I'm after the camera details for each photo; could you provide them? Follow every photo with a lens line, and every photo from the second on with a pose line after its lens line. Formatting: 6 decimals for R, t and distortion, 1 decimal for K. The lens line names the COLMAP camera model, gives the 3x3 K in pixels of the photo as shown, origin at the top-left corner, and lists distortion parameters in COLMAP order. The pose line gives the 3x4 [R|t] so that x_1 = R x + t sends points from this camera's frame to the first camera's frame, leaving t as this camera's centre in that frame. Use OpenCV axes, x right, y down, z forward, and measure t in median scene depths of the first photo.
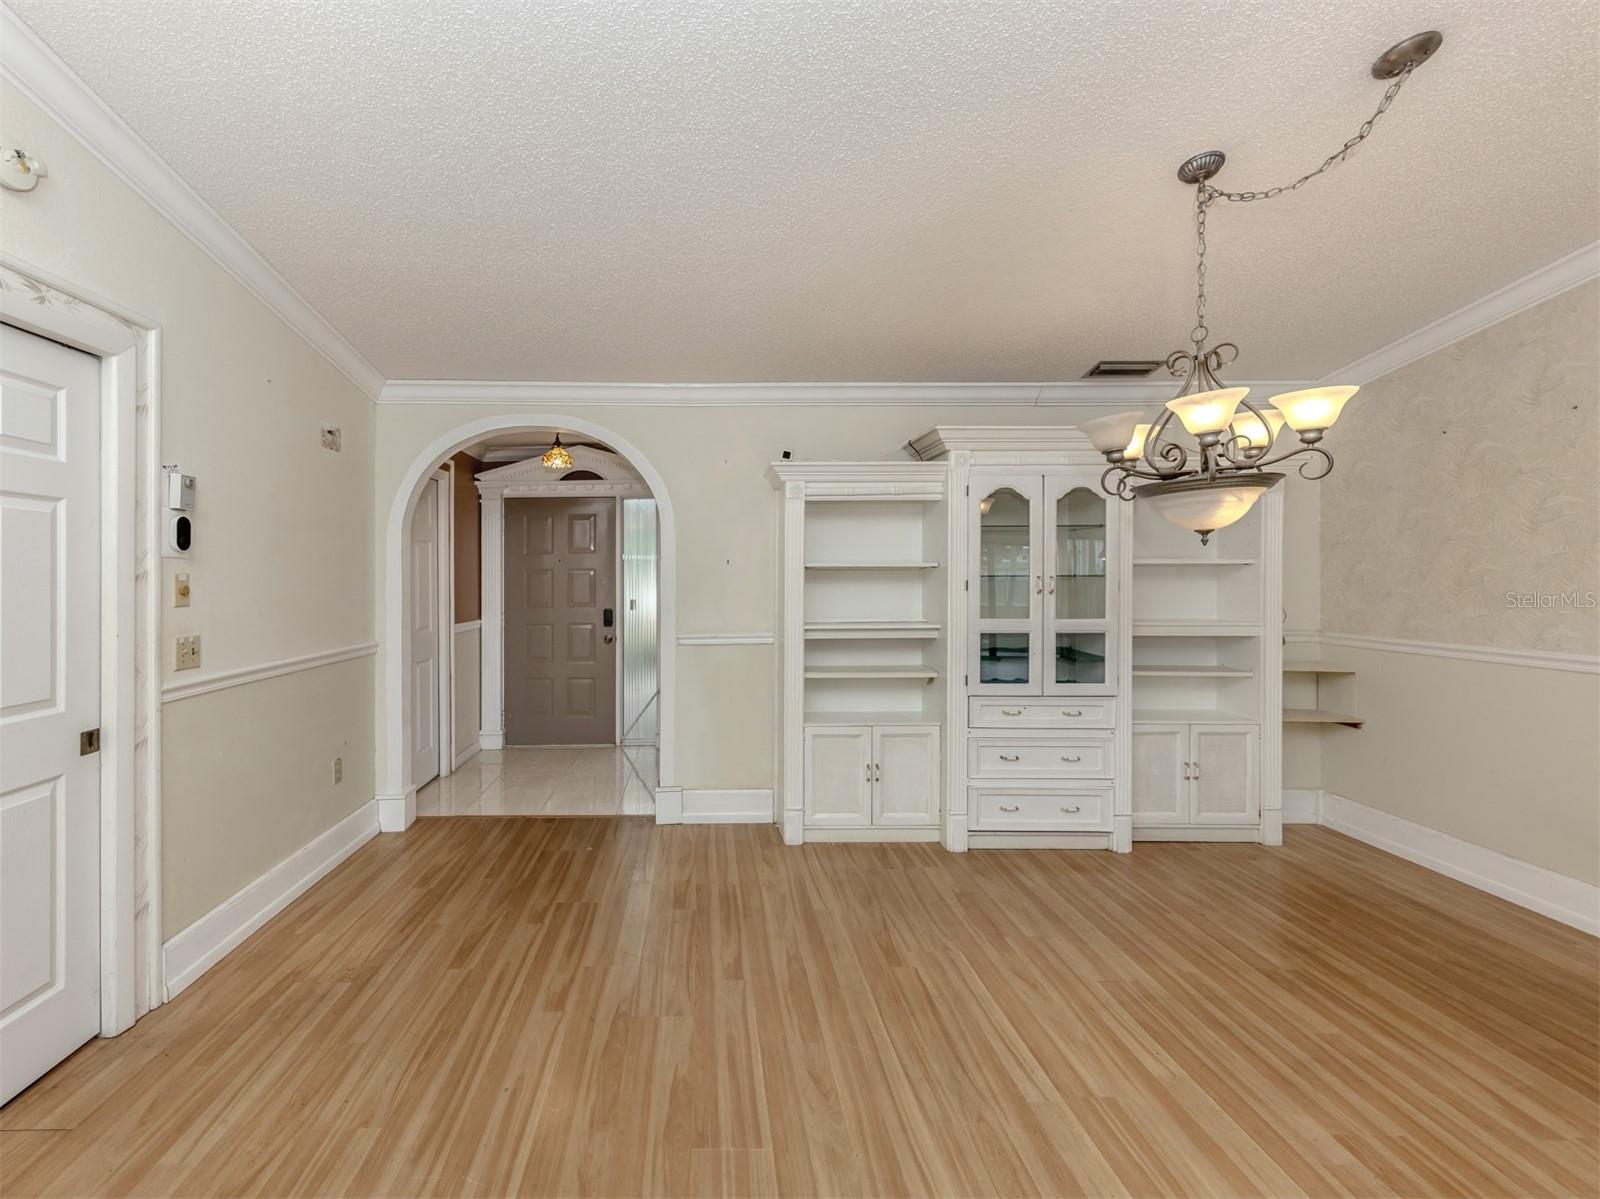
lens RADIAL K [[667.6, 0, 691.5], [0, 667.6, 575.7], [0, 0, 1]] dist [0.004785, -0.000484]
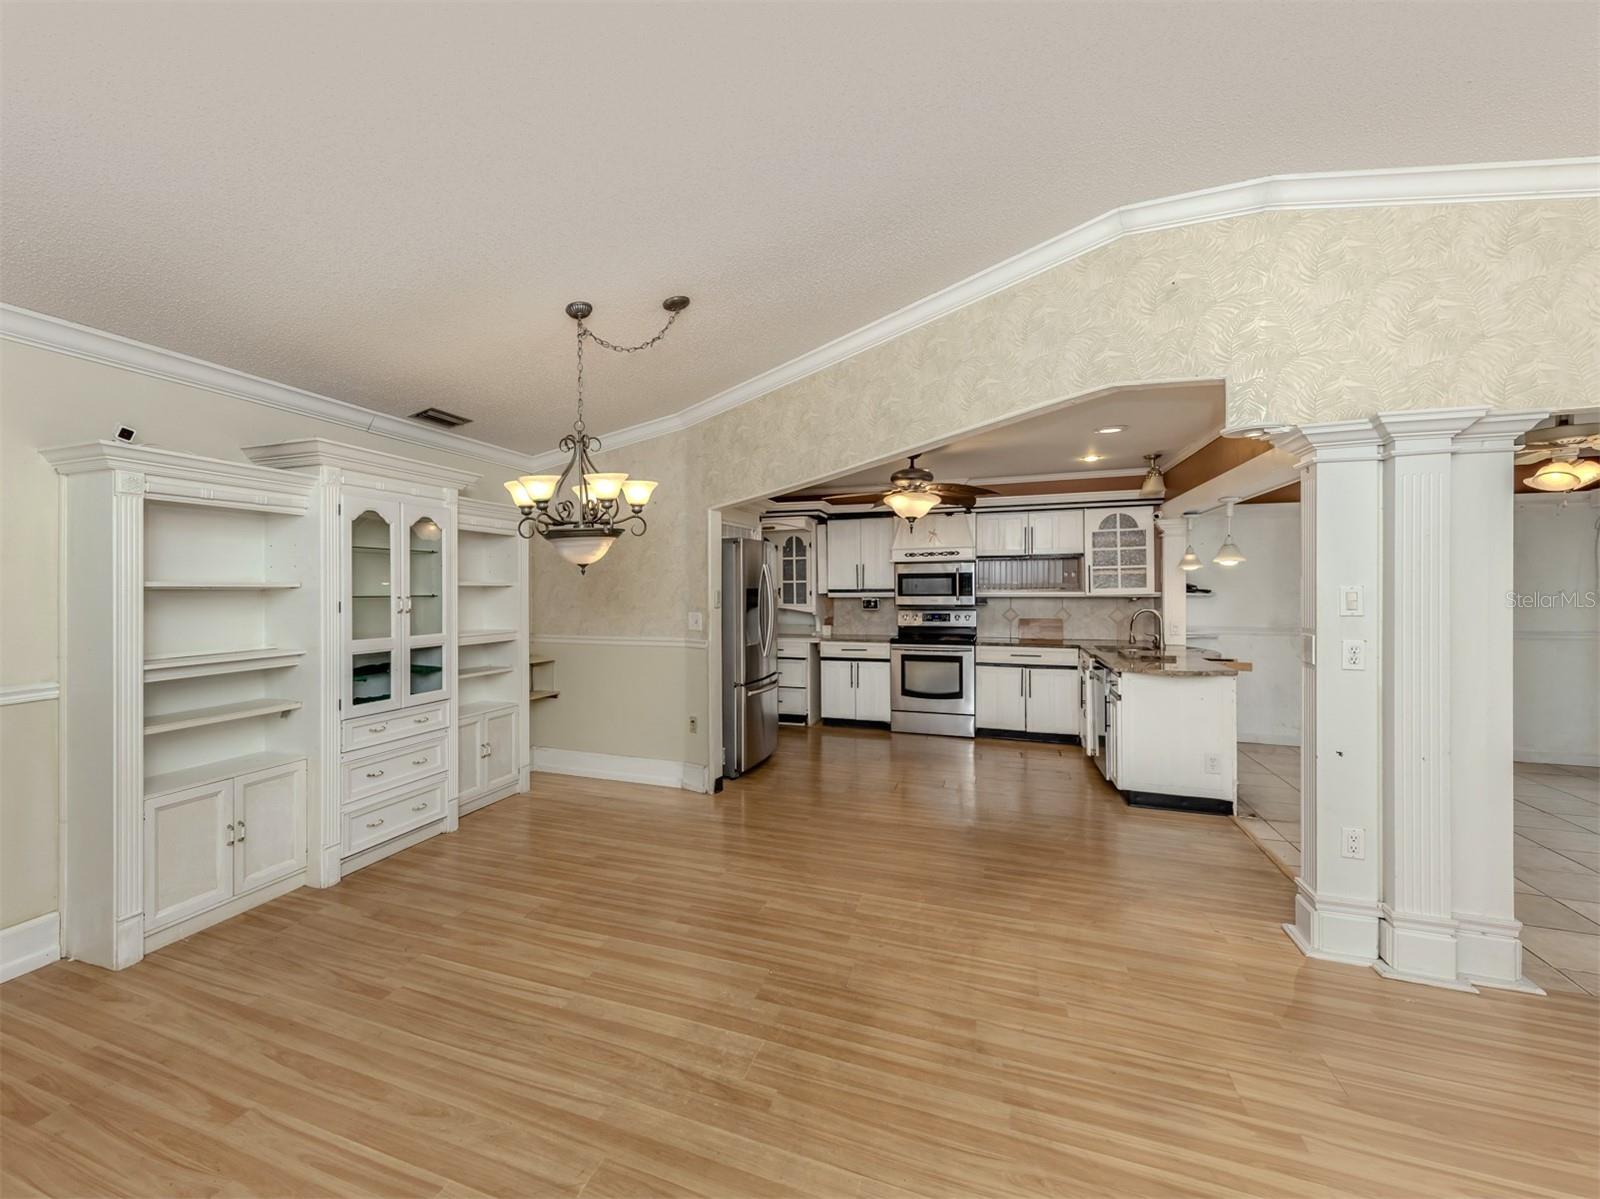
lens RADIAL K [[709.5, 0, 697.7], [0, 709.5, 589.7], [0, 0, 1]] dist [0.006705, -0.000639]
pose [[0.379019, 0.000635, 0.925389, -0.428273], [0.004957, 0.999984, -0.002717, -0.006016], [-0.925376, 0.005617, 0.379010, 0.156025]]
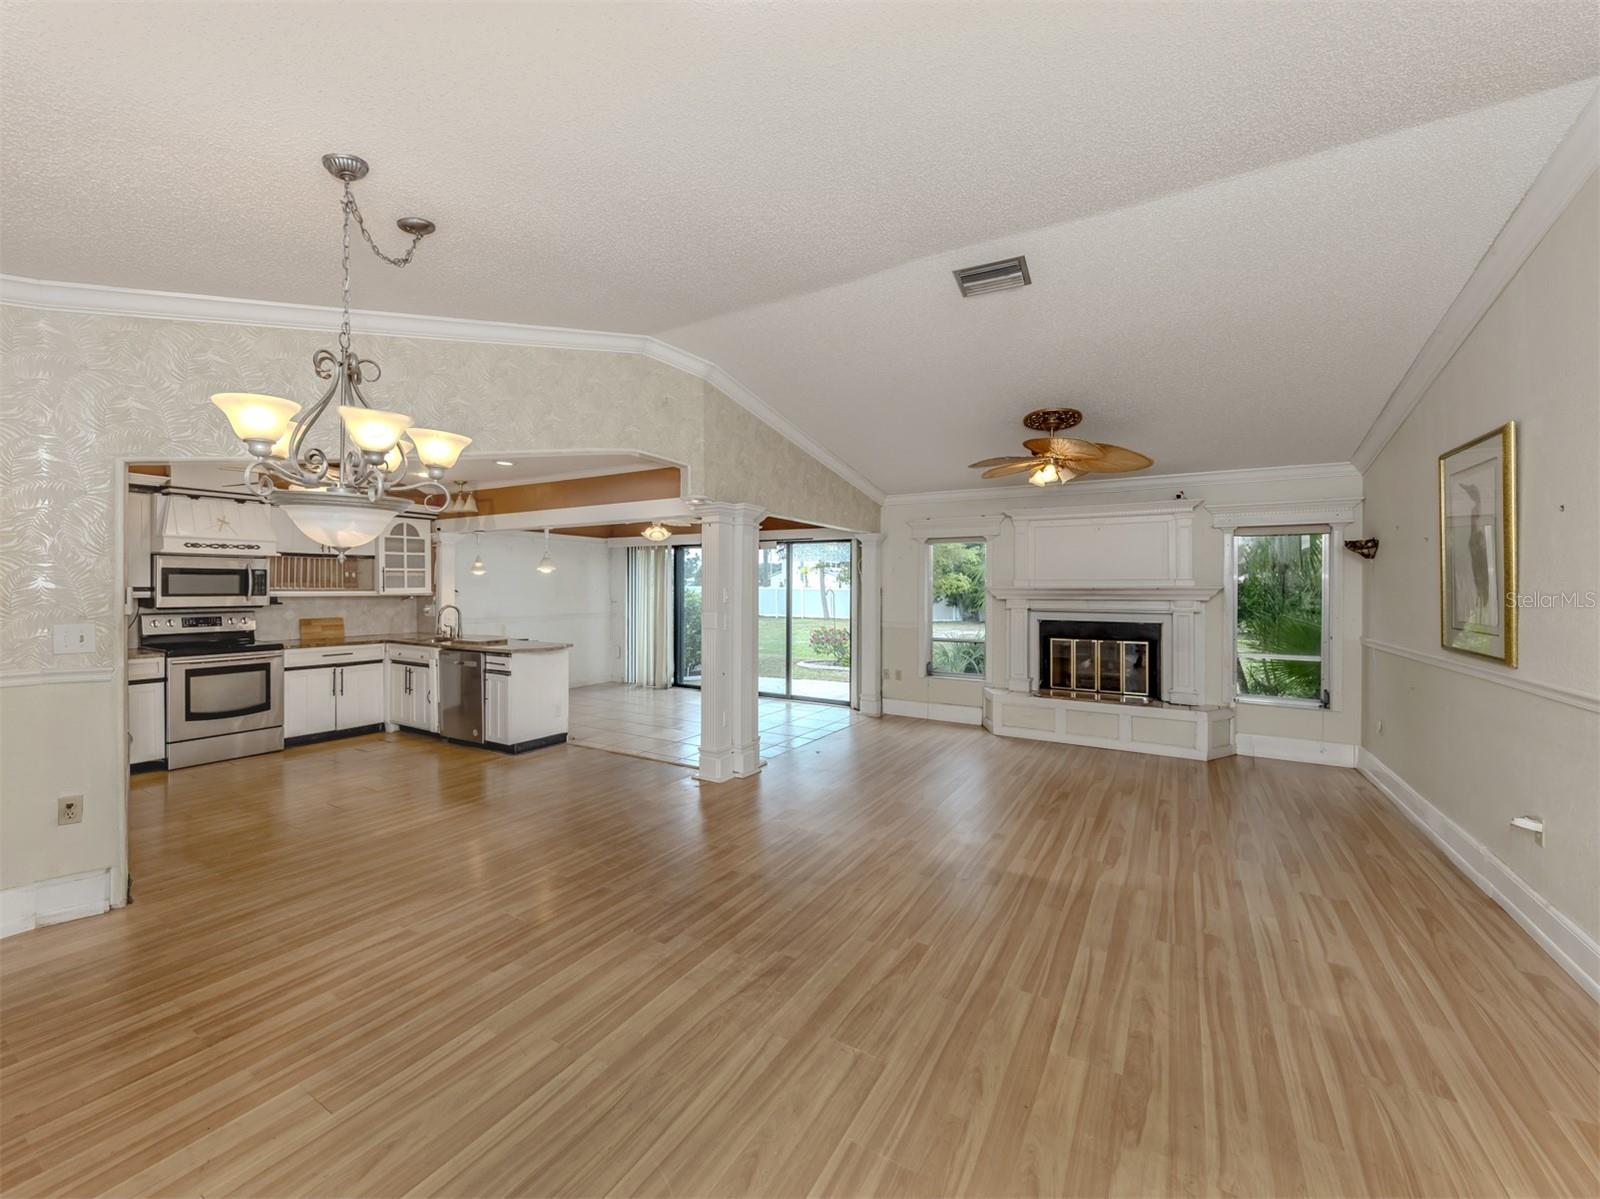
lens RADIAL K [[659.5, 0, 764.0], [0, 659.5, 575.0], [0, 0, 1]] dist [0.004647, -0.001171]
pose [[-0.852851, 0.012733, 0.522000, -0.195885], [0.001768, 0.999767, -0.021500, -0.003709], [-0.522152, -0.017414, -0.852675, 1.181985]]
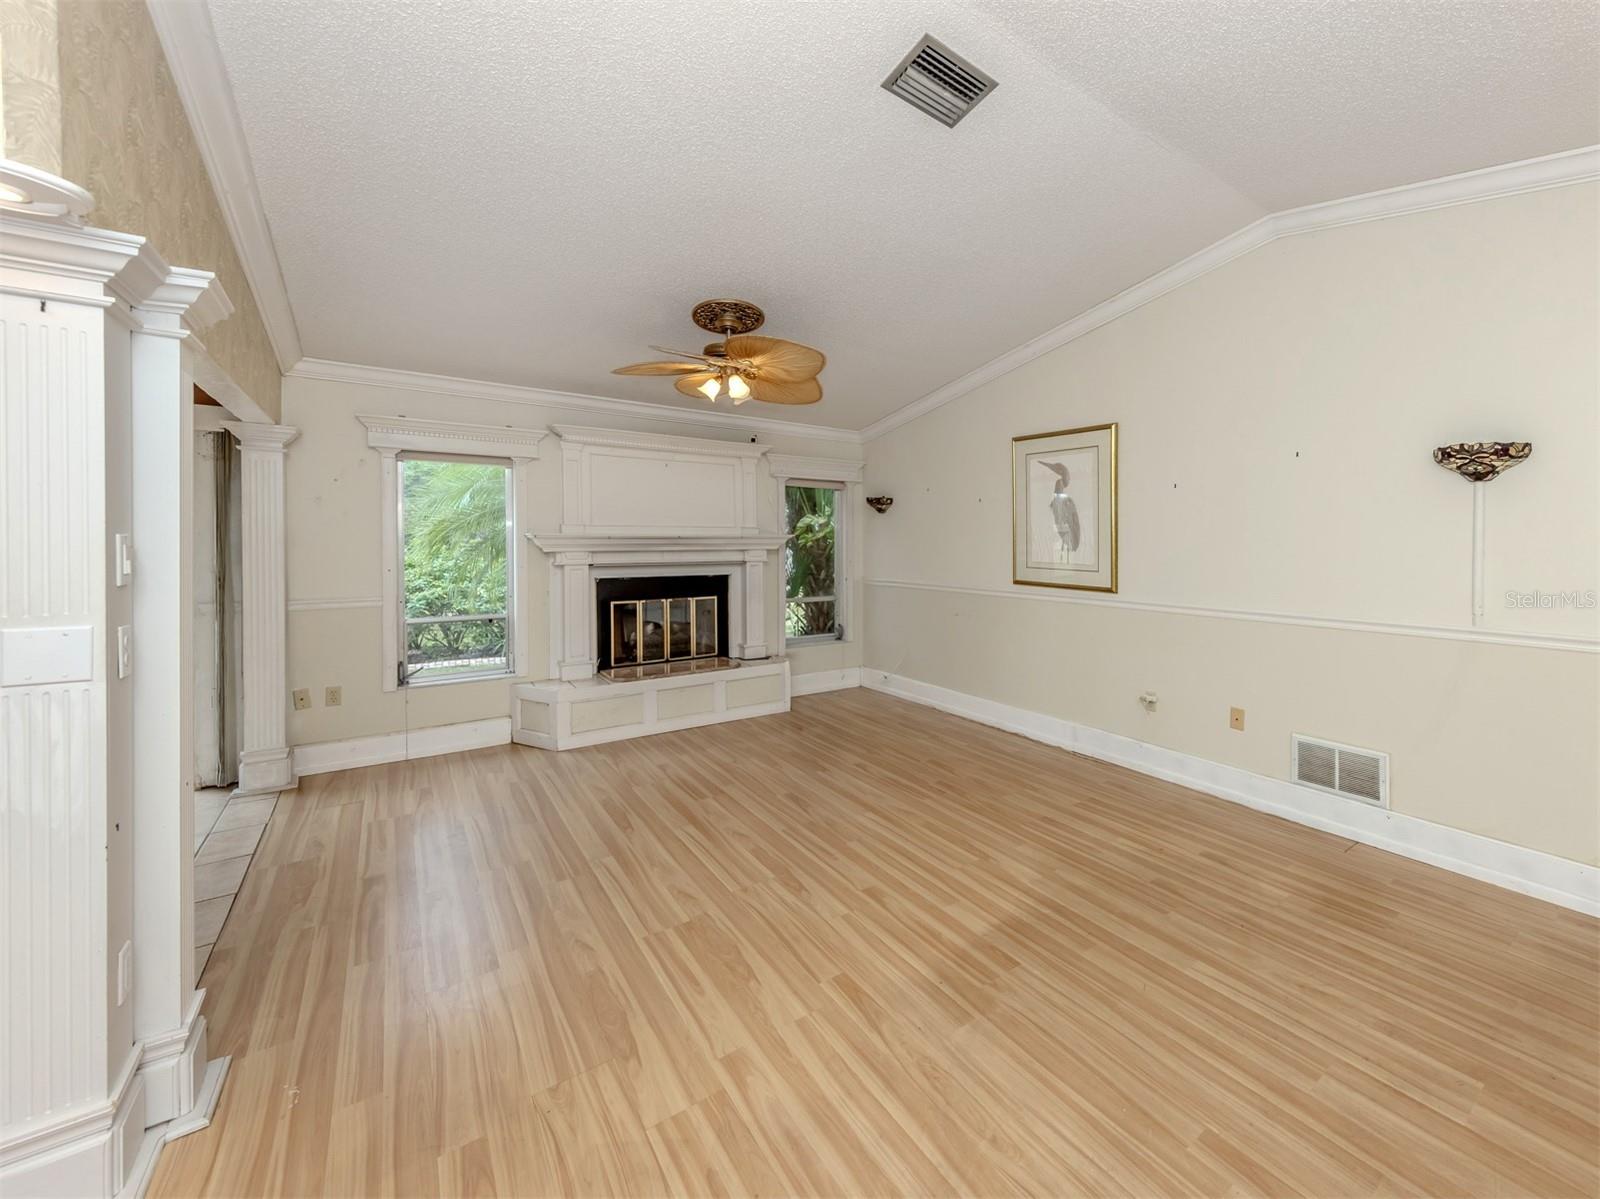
lens RADIAL K [[654.4, 0, 907.2], [0, 654.4, 538.9], [0, 0, 1]] dist [0.009500, -0.001909]
pose [[-0.778146, 0.001756, -0.628081, 0.679663], [-0.001565, 0.999988, 0.004734, -0.008242], [0.628081, 0.004667, -0.778134, 0.512090]]
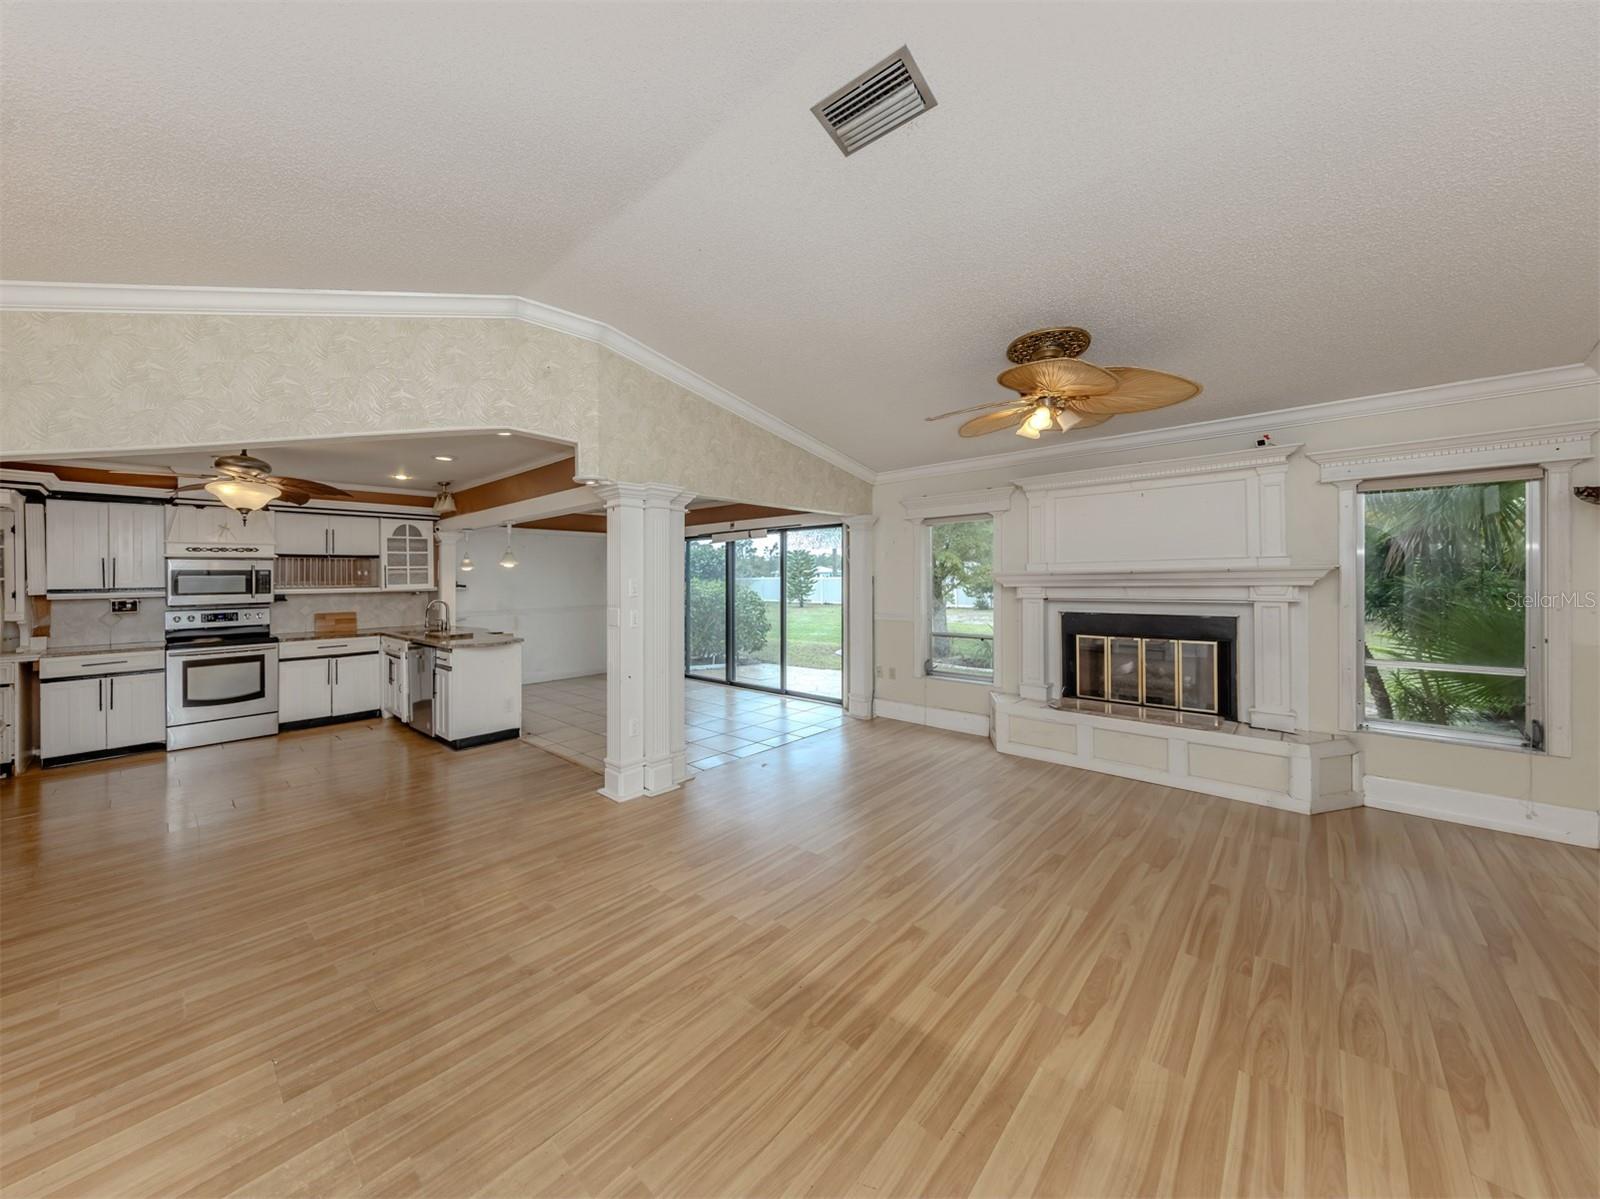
lens RADIAL K [[574.3, 0, 707.5], [0, 574.3, 573.8], [0, 0, 1]] dist [0.007653, -0.001017]
pose [[-0.698762, 0.022118, 0.715012, -0.283673], [0.018311, 0.999747, -0.013032, -0.000106], [-0.715120, 0.003986, -0.698990, 0.531957]]
